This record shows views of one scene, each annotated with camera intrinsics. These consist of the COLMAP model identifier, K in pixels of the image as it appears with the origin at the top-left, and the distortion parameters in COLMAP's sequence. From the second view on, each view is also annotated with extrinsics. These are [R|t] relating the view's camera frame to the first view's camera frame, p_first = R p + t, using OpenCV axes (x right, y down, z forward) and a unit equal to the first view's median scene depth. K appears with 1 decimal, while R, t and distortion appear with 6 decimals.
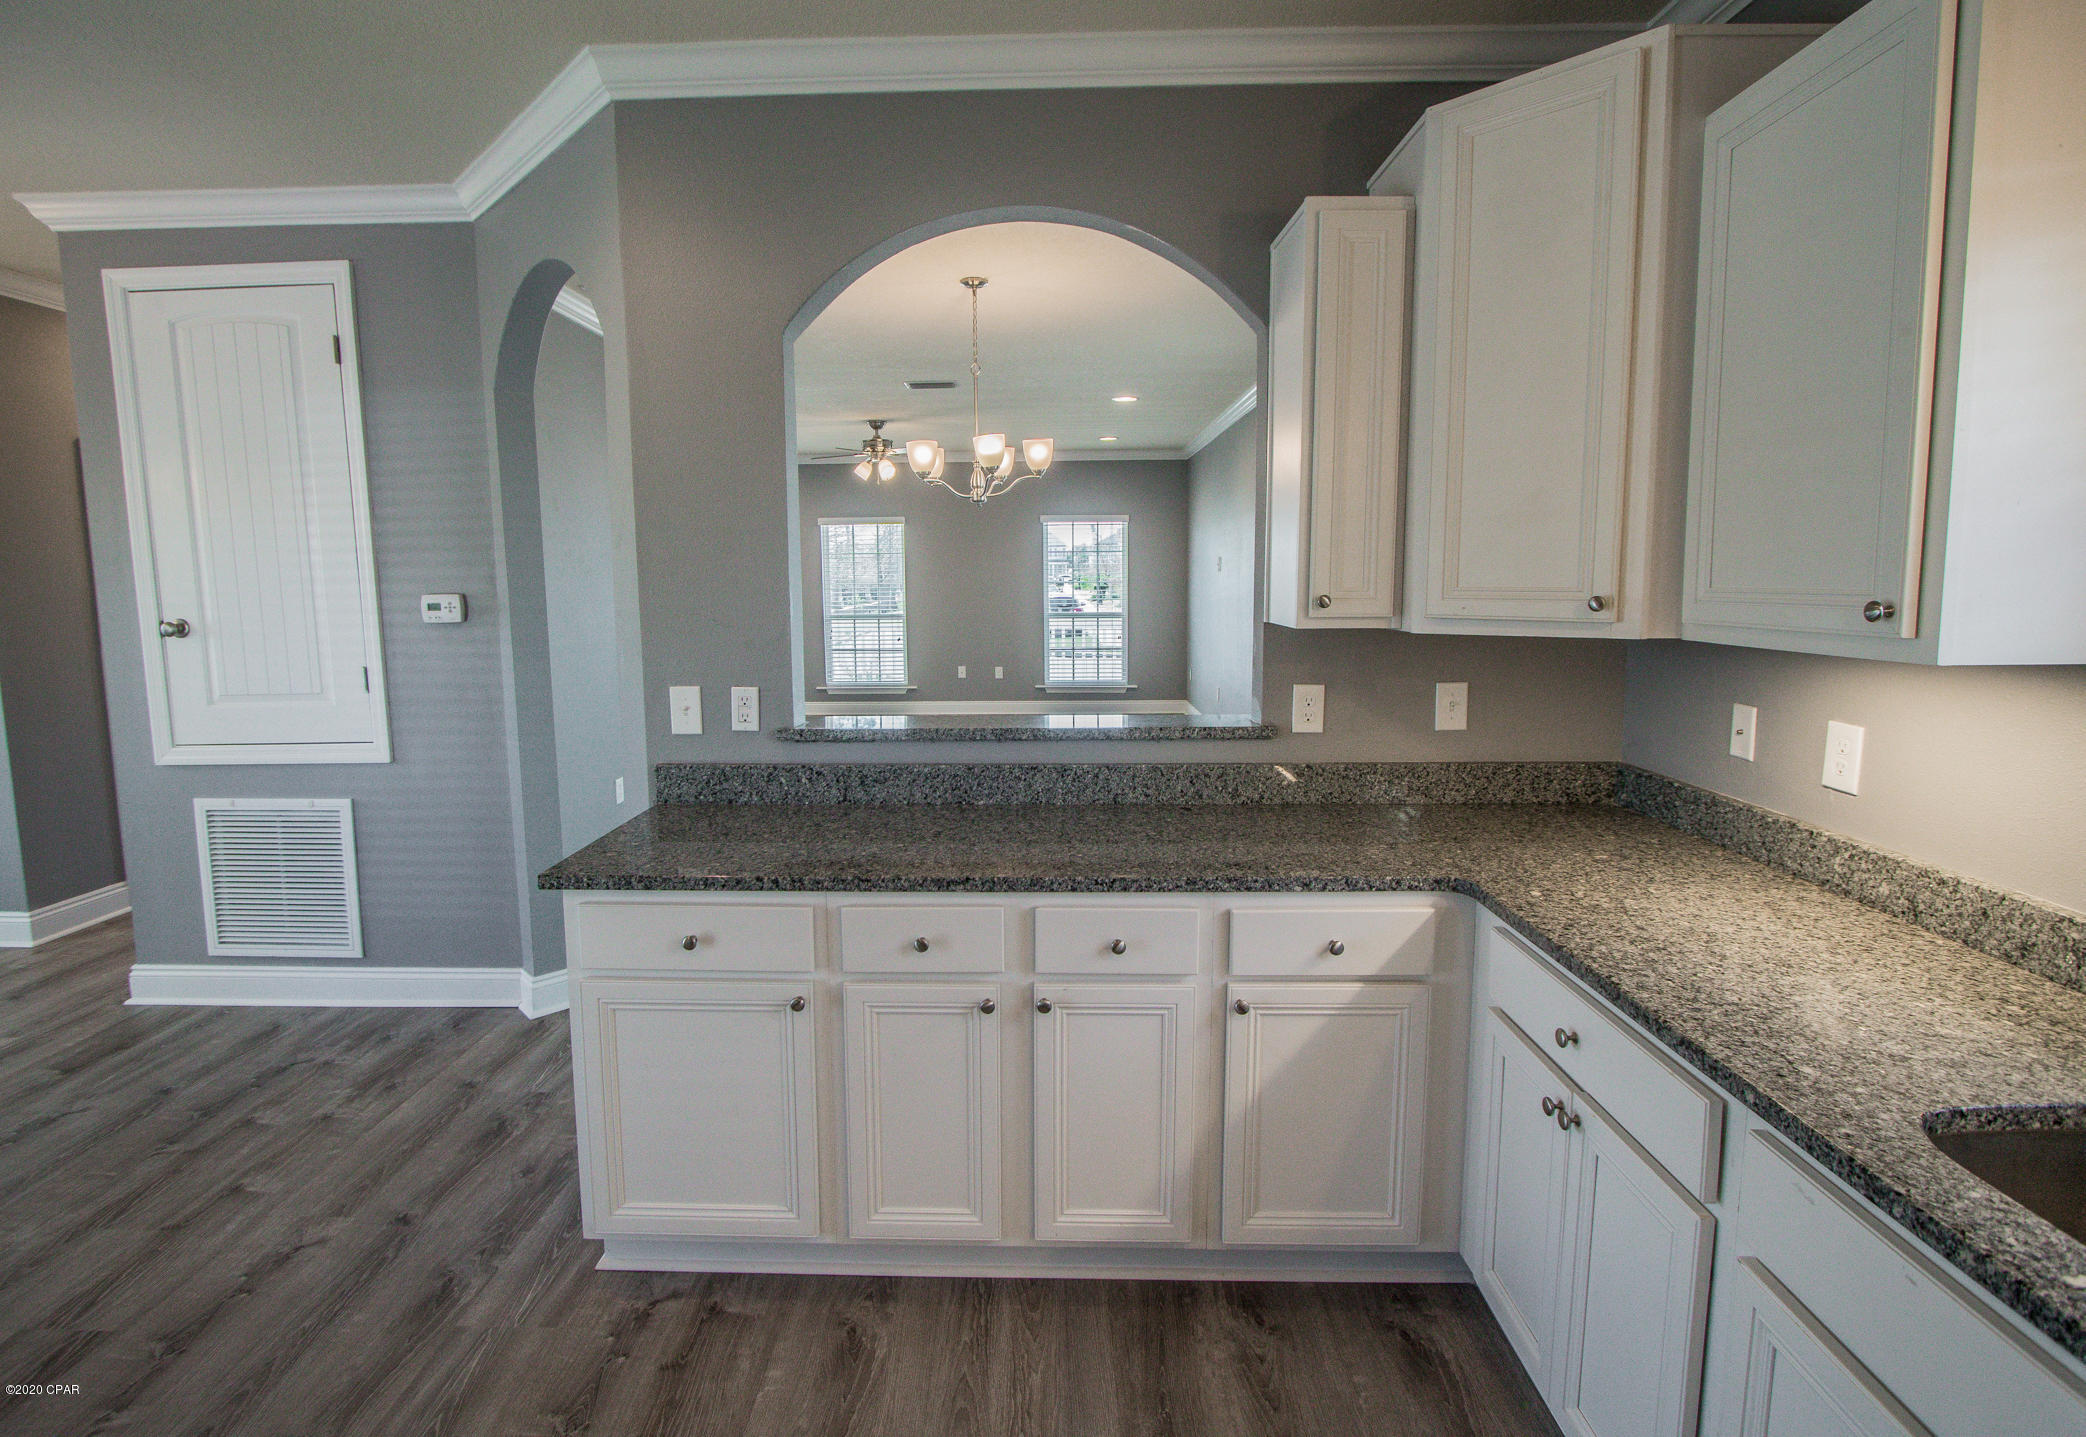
lens RADIAL K [[1002.8, 0, 1031.4], [0, 1002.8, 720.8], [0, 0, 1]] dist [-0.011088, 0.000033]
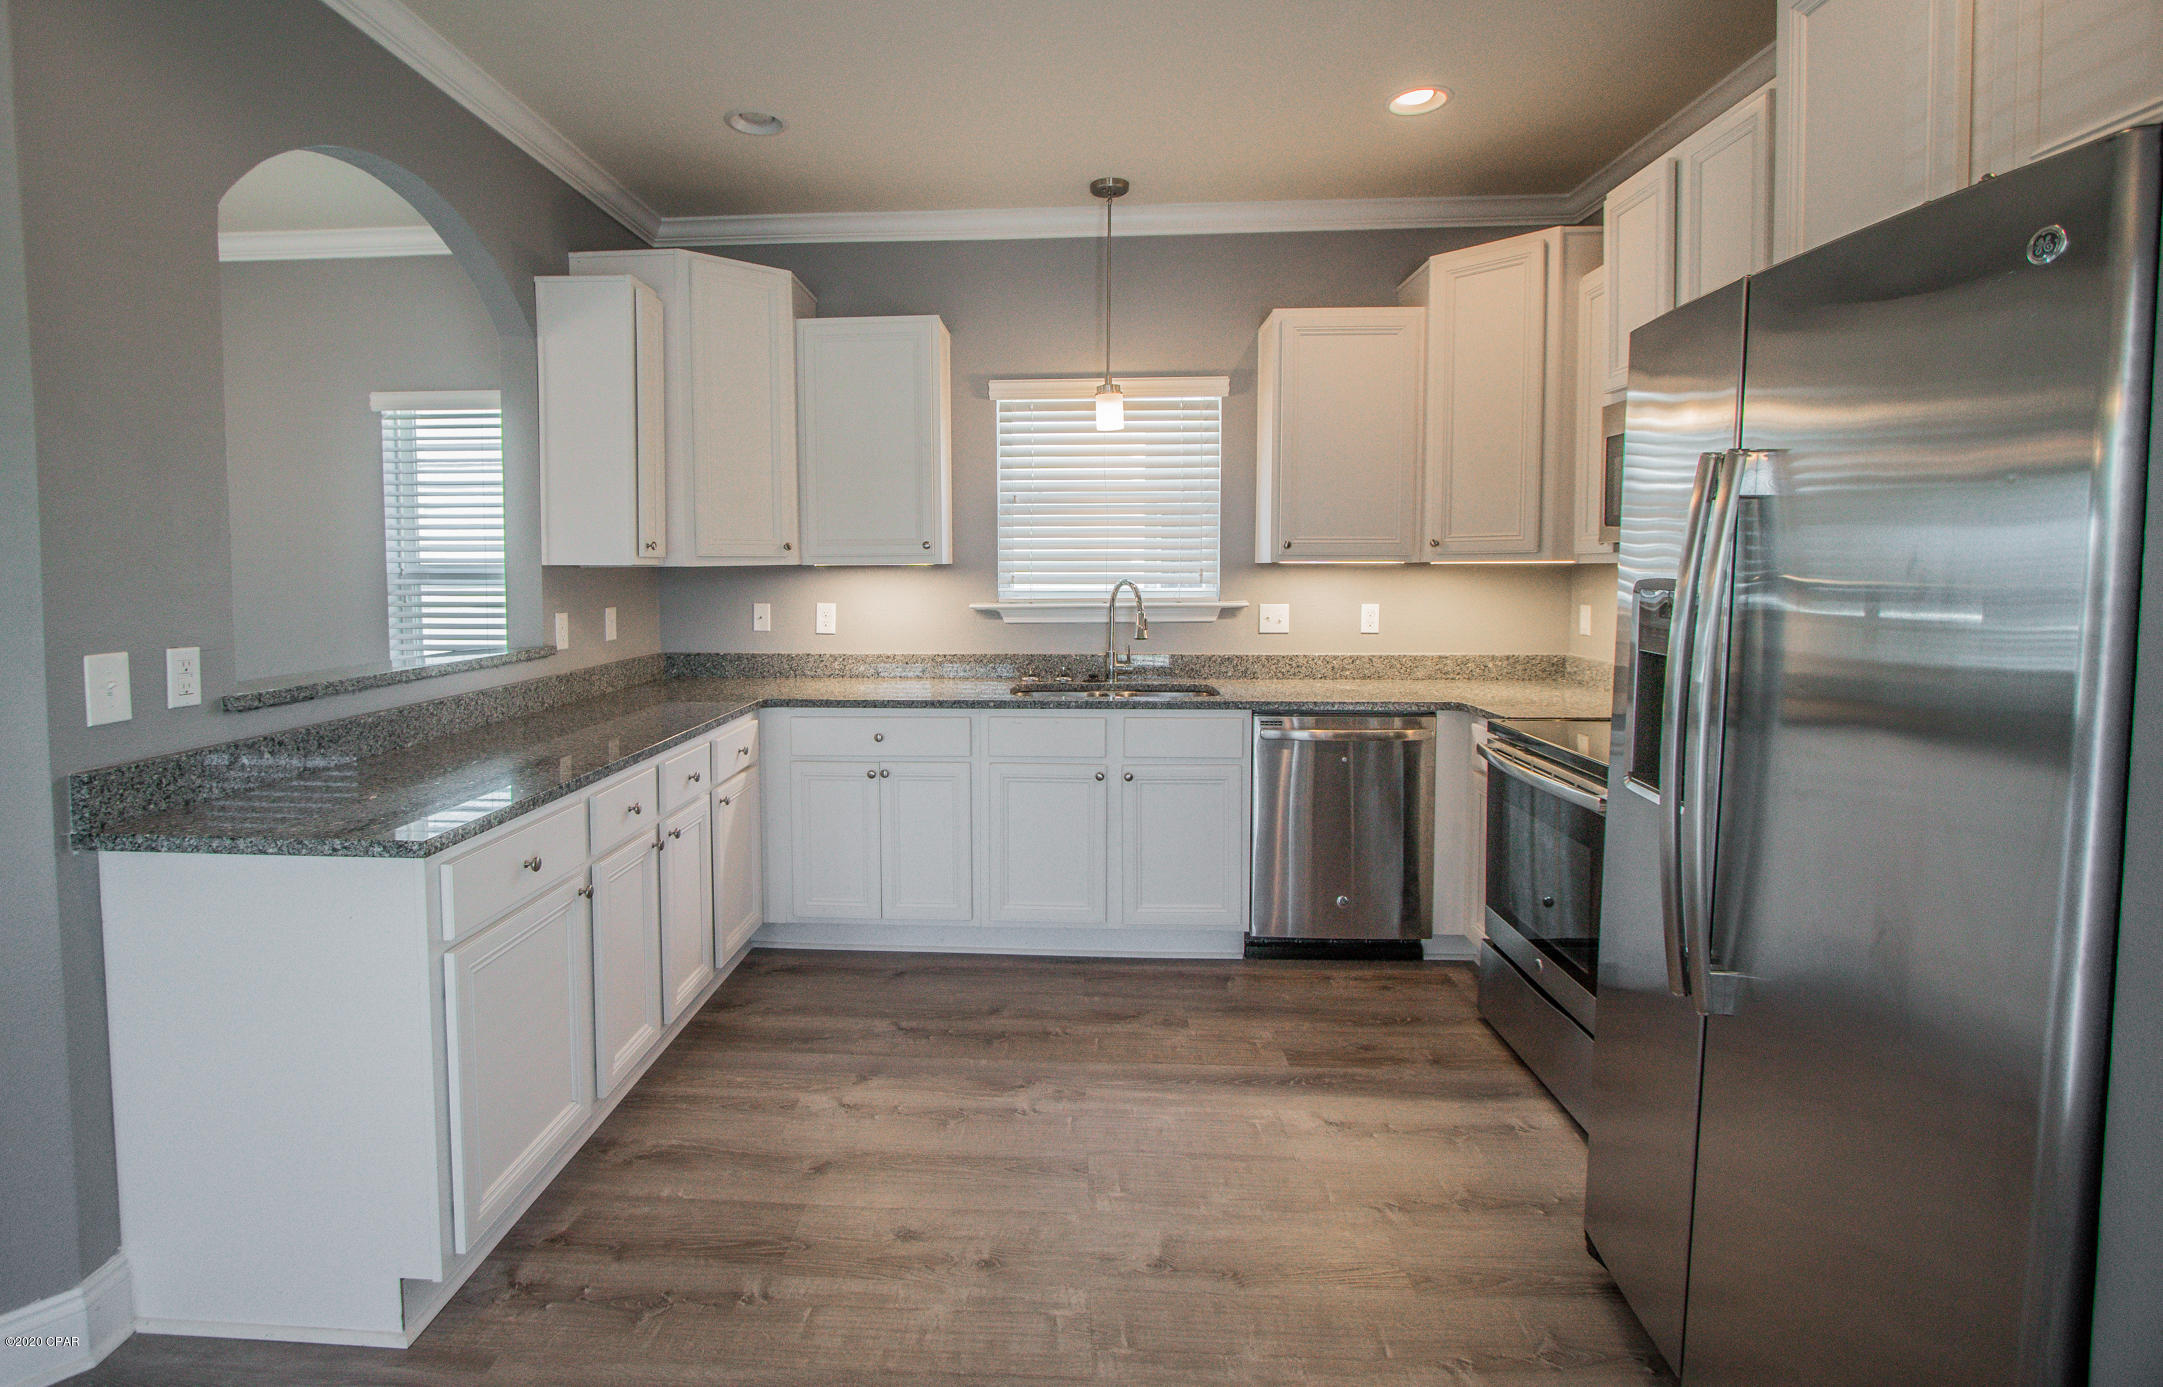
lens RADIAL K [[957.6, 0, 1066.4], [0, 957.6, 695.8], [0, 0, 1]] dist [-0.021248, -0.000198]
pose [[-0.003311, -0.128084, 0.991758, -1.127520], [0.144361, 0.981313, 0.127217, 0.009114], [-0.989520, 0.143593, 0.015241, 0.380831]]
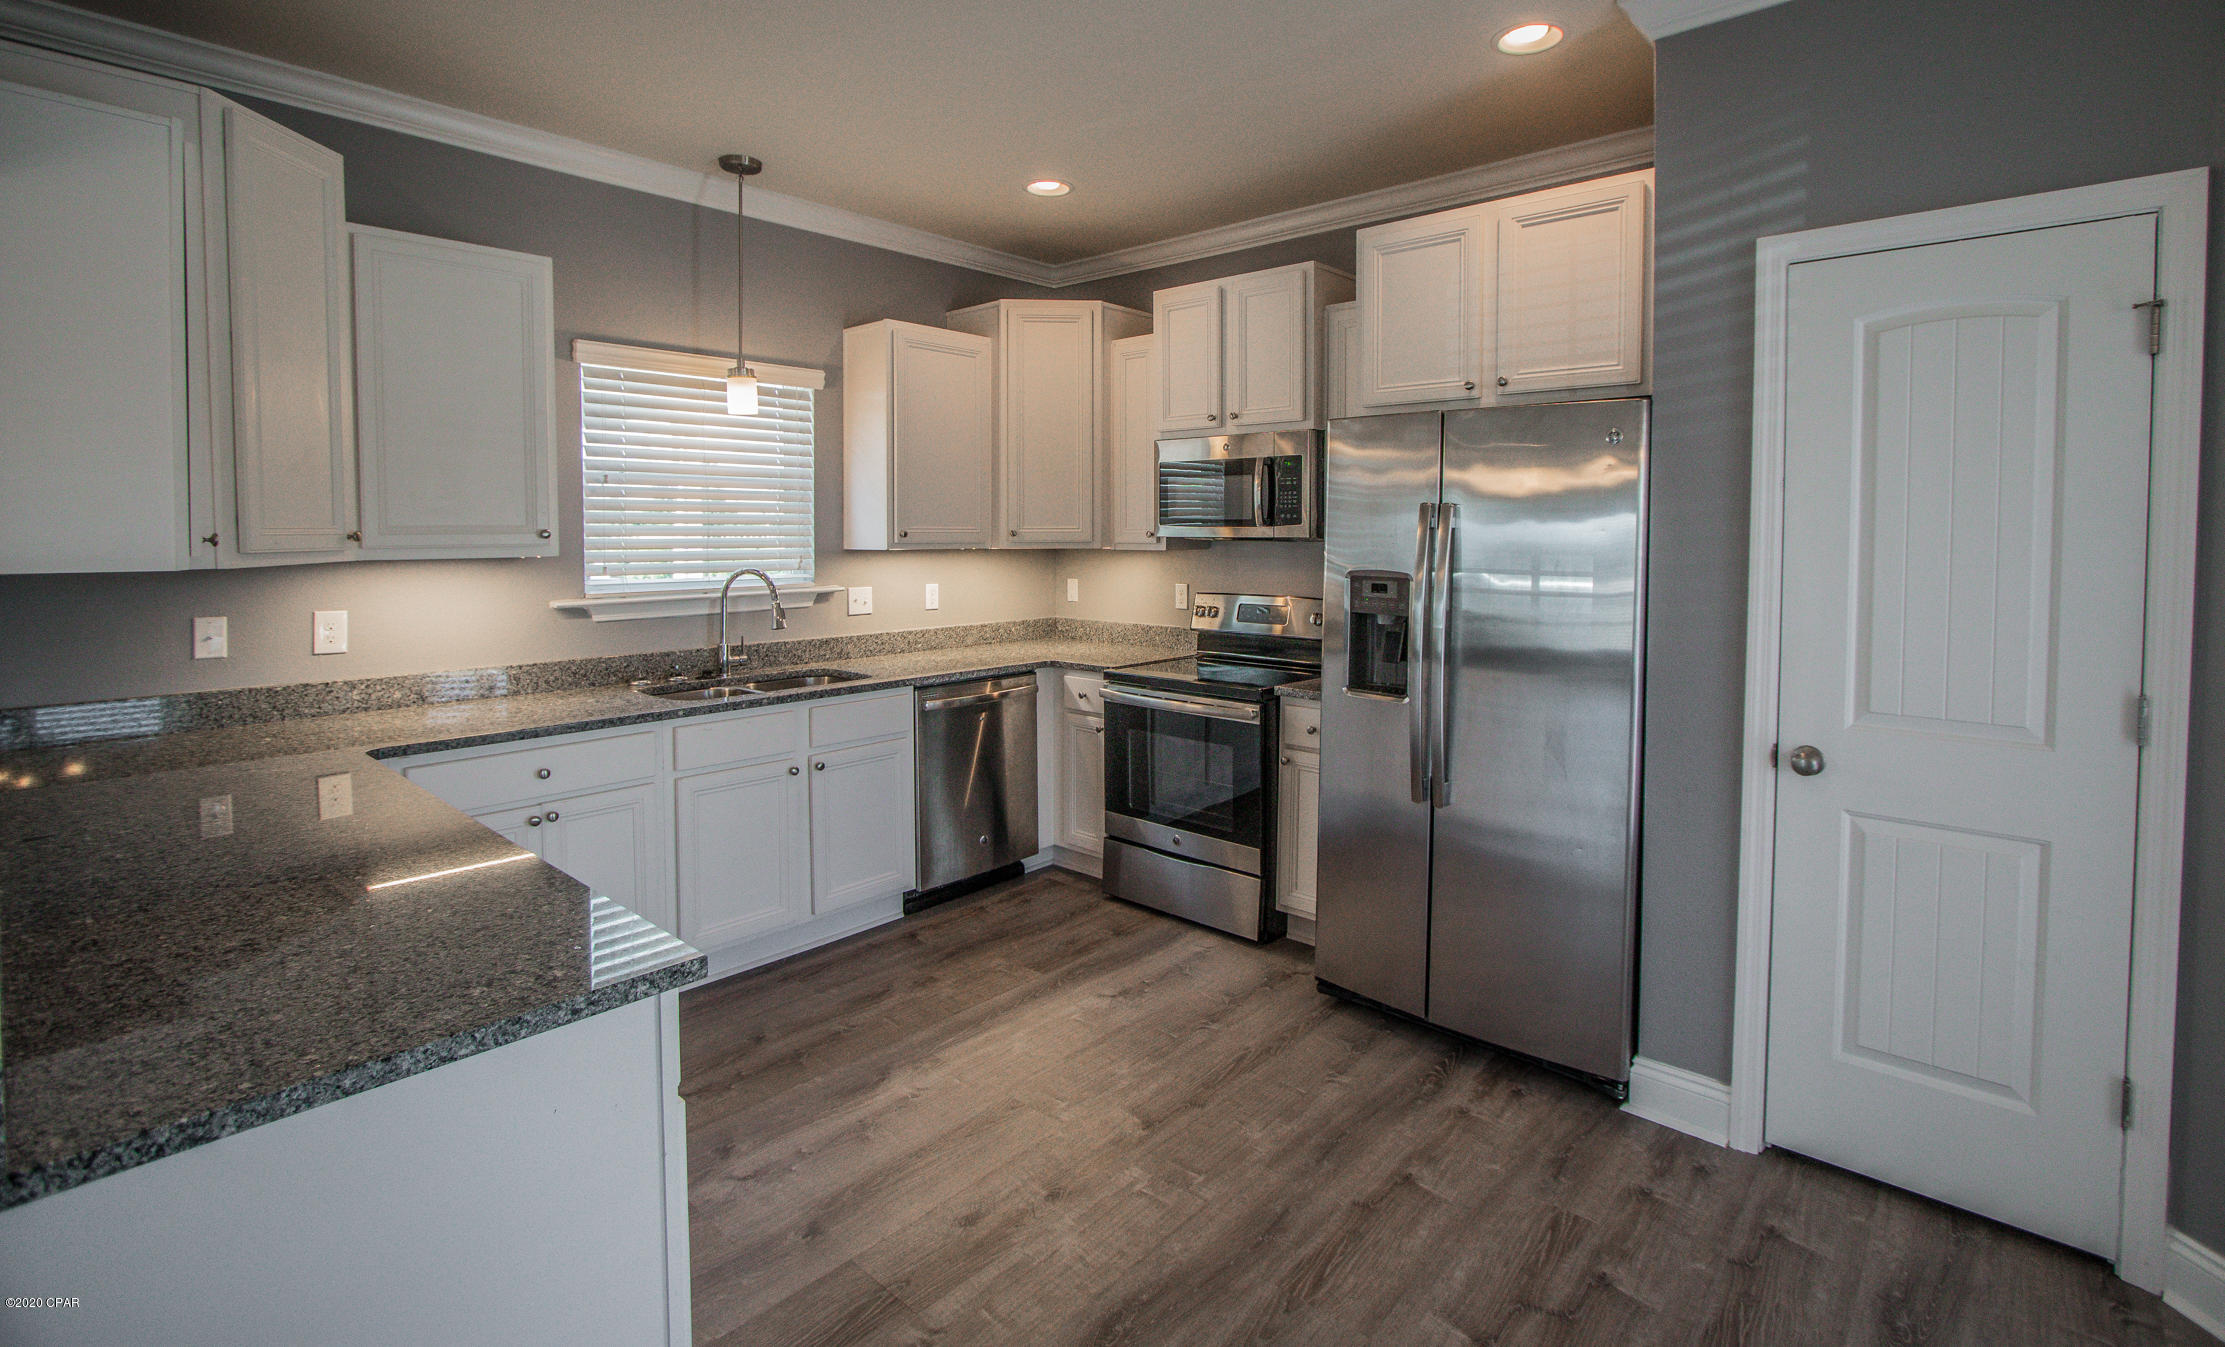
lens RADIAL K [[950.7, 0, 1117.5], [0, 950.7, 658.8], [0, 0, 1]] dist [-0.024881, -0.000219]
pose [[-0.766054, -0.081053, 0.637646, -0.944606], [0.092084, 0.967947, 0.233666, -0.132077], [-0.636146, 0.237718, -0.734035, 1.093918]]
